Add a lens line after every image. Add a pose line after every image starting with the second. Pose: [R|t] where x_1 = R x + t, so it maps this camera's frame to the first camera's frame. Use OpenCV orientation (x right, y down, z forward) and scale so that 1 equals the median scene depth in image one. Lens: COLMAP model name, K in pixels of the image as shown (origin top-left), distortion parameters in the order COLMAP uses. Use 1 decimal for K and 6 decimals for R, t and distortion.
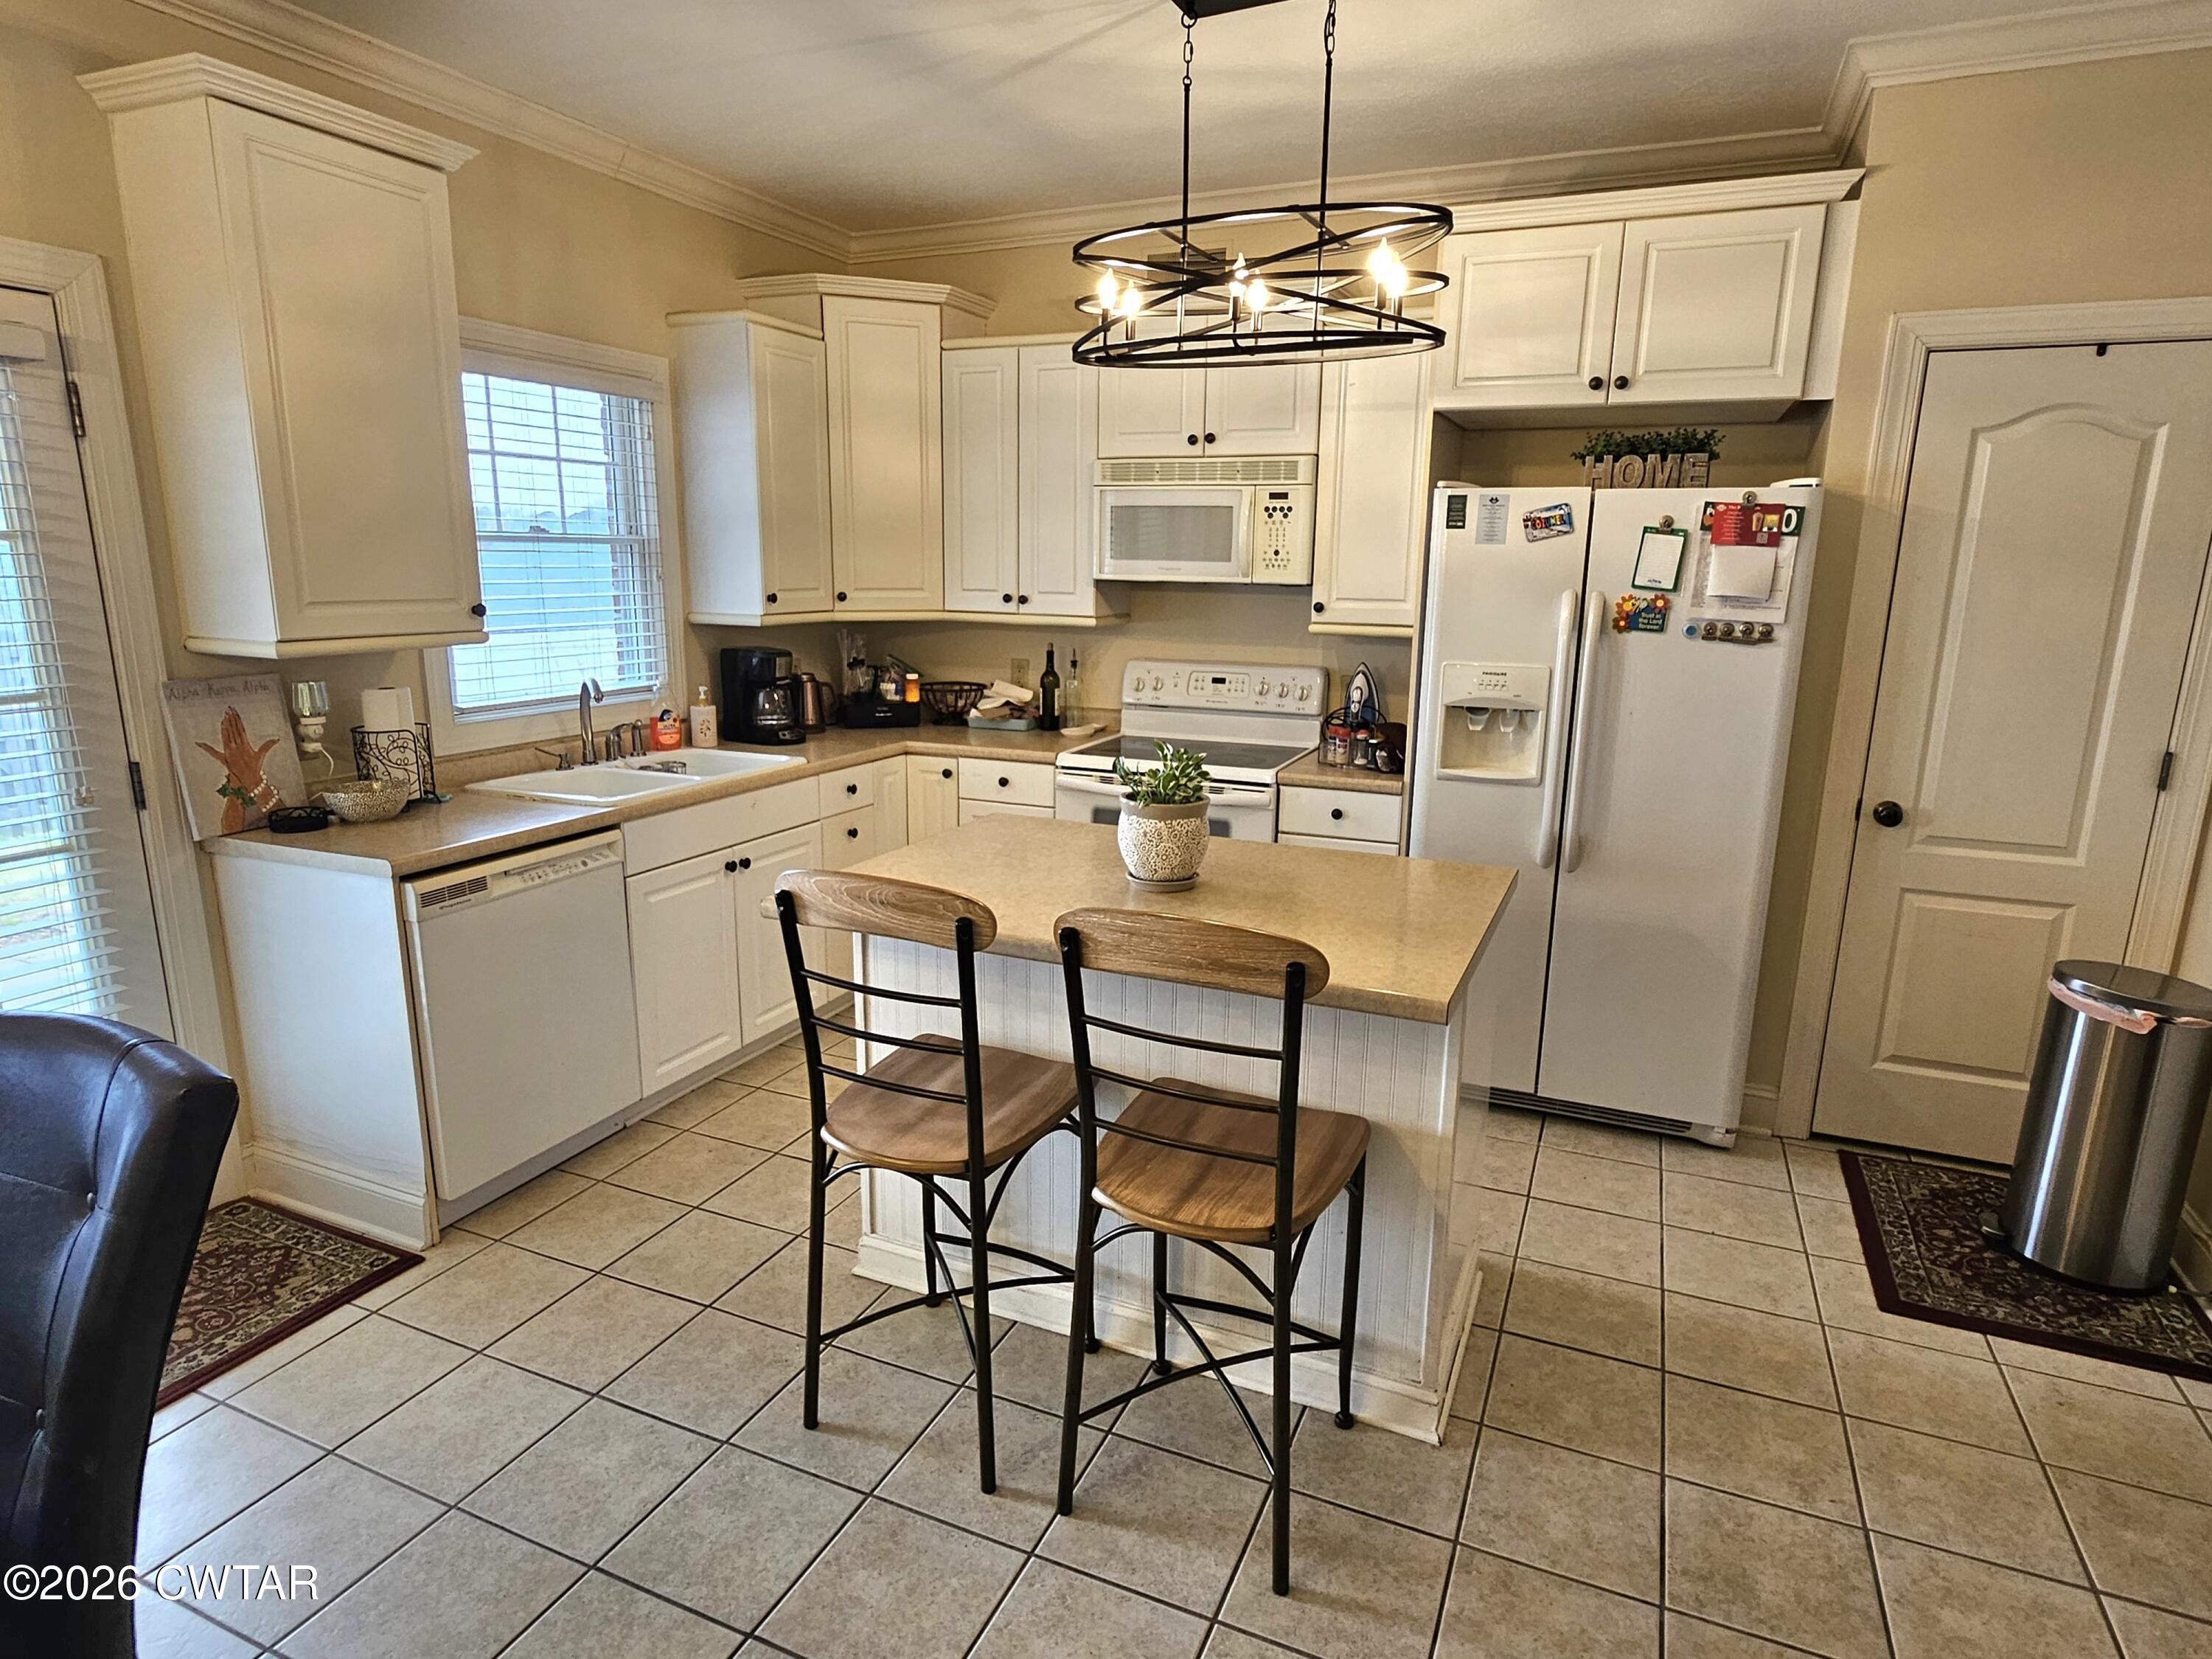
lens RADIAL K [[1192.3, 0, 1106.0], [0, 1192.3, 829.5], [0, 0, 1]] dist [-0.001028, -0.015628]
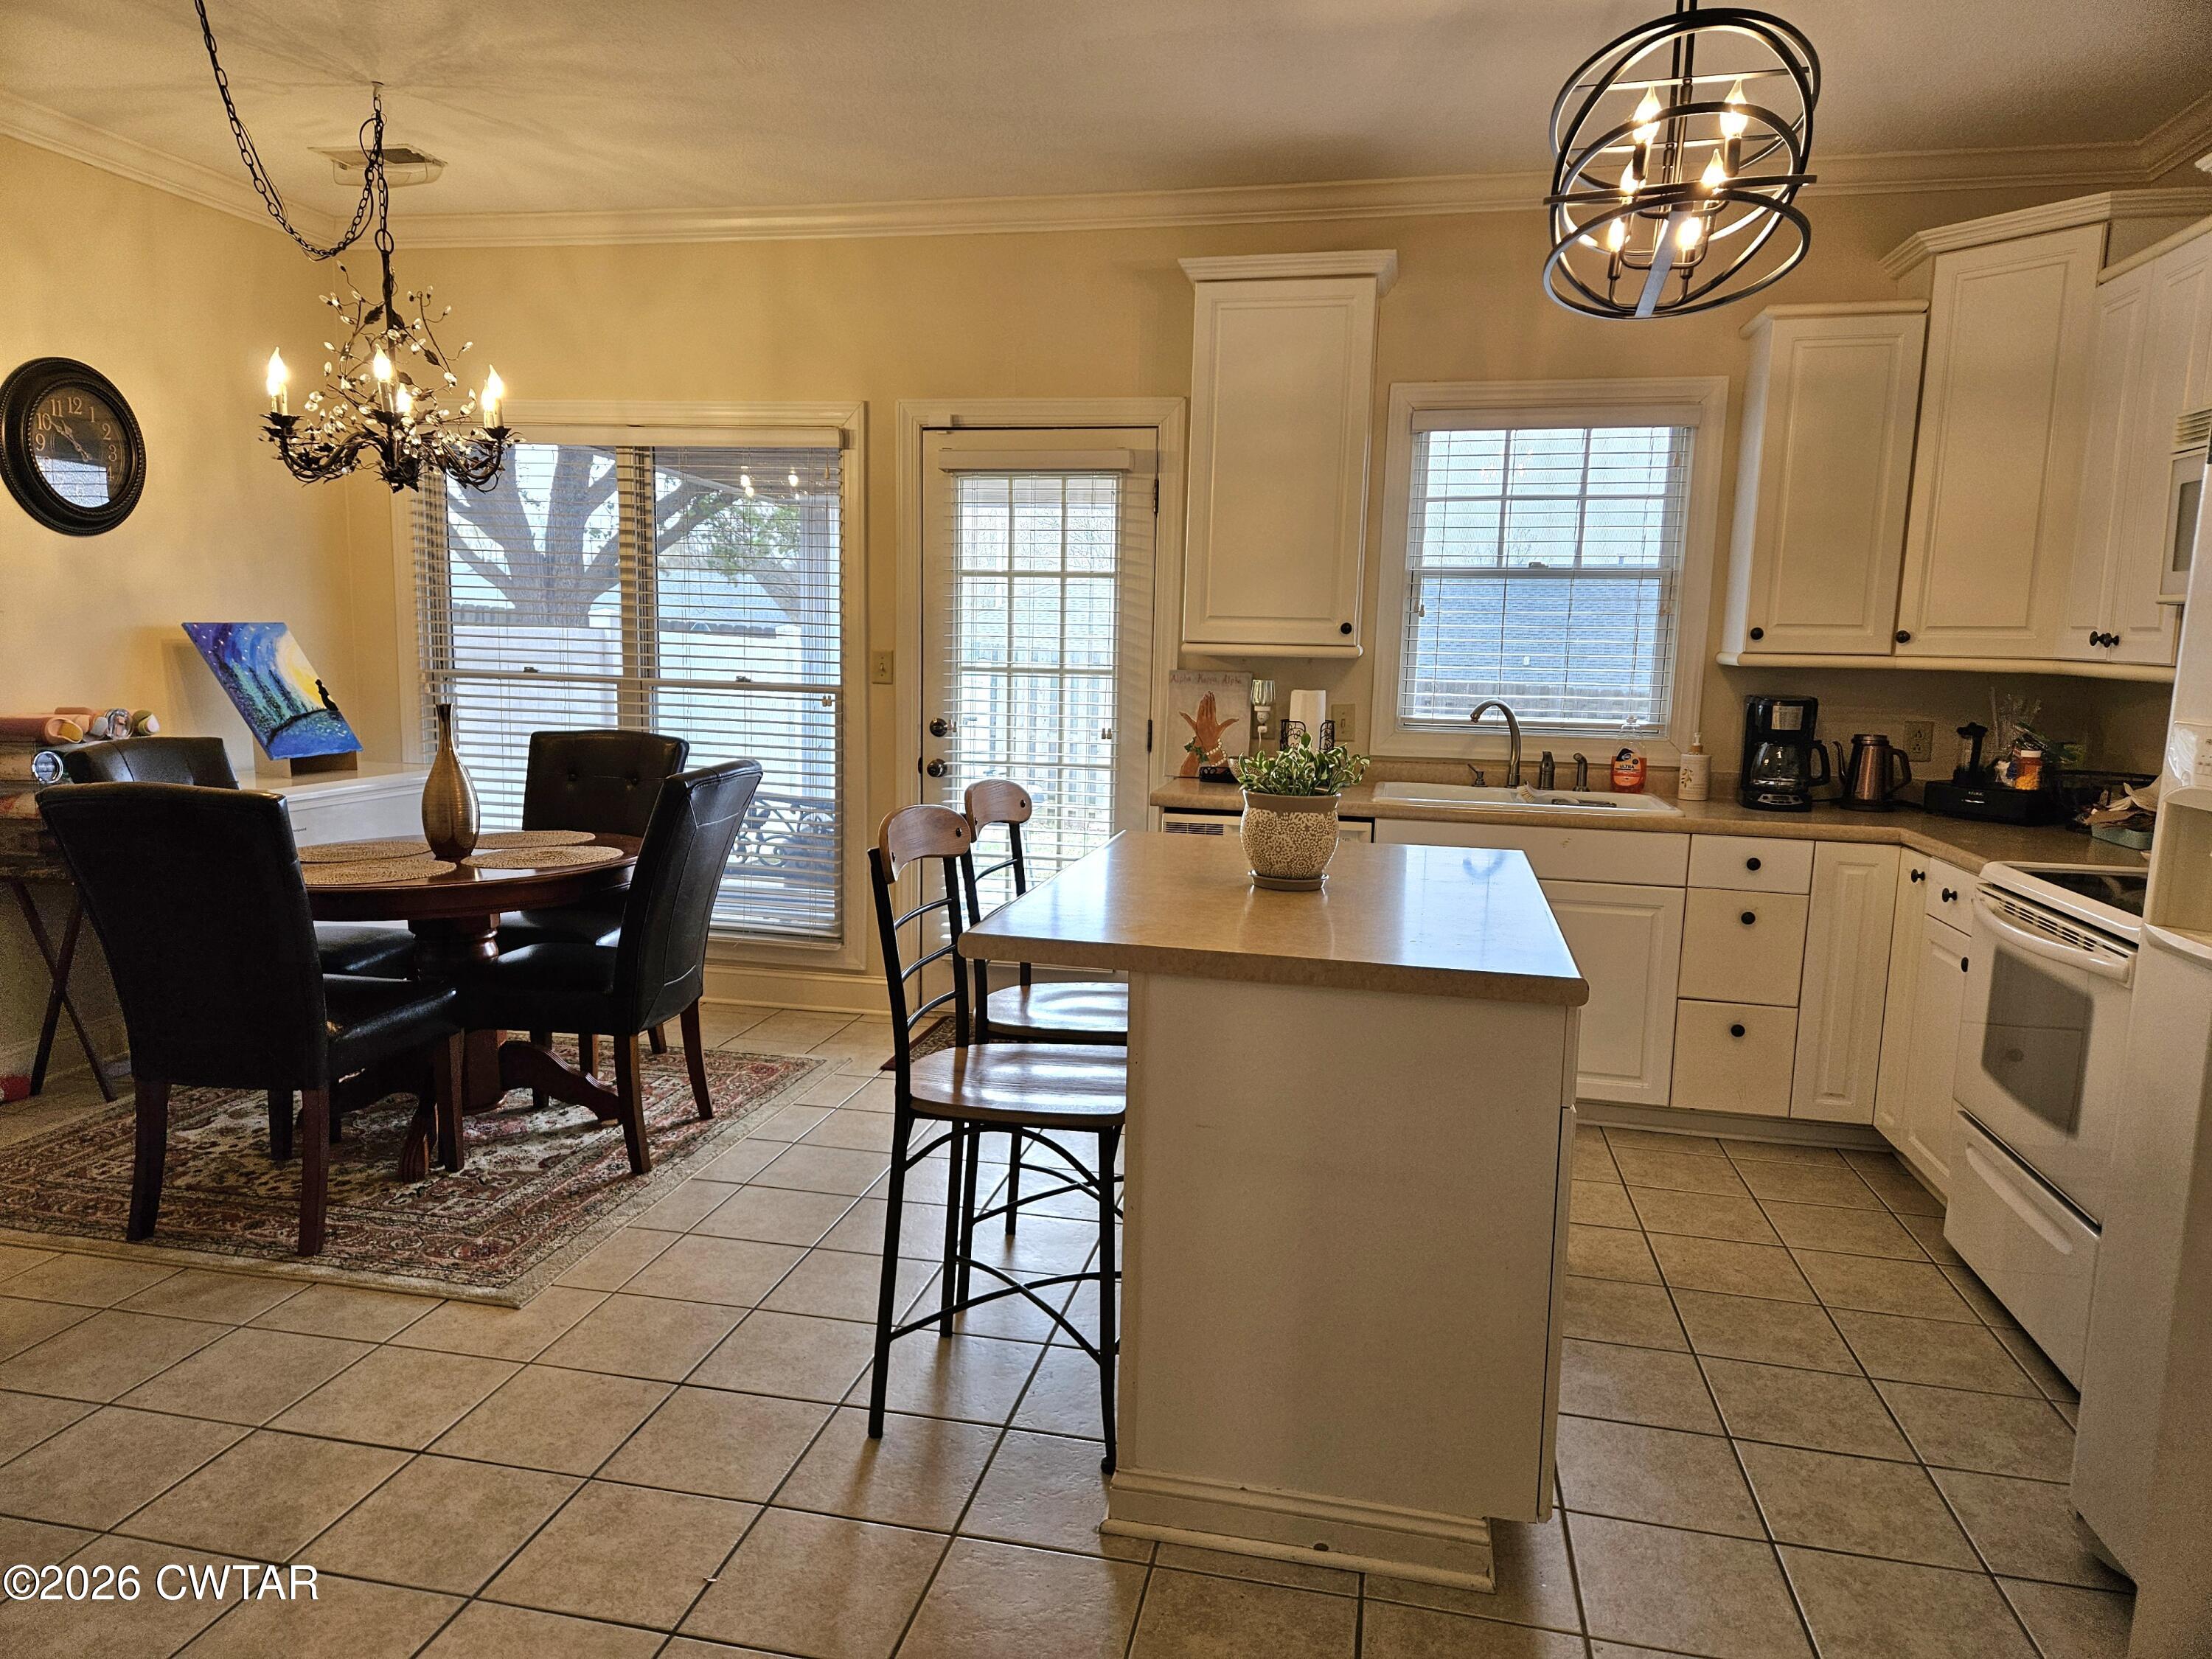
lens RADIAL K [[1444.2, 0, 1102.2], [0, 1444.2, 872.4], [0, 0, 1]] dist [0.006437, -0.029803]
pose [[0.192955, 0.147727, -0.970023, 0.791898], [-0.228797, 0.968123, 0.101925, -0.032708], [0.954159, 0.202272, 0.220603, 0.435222]]
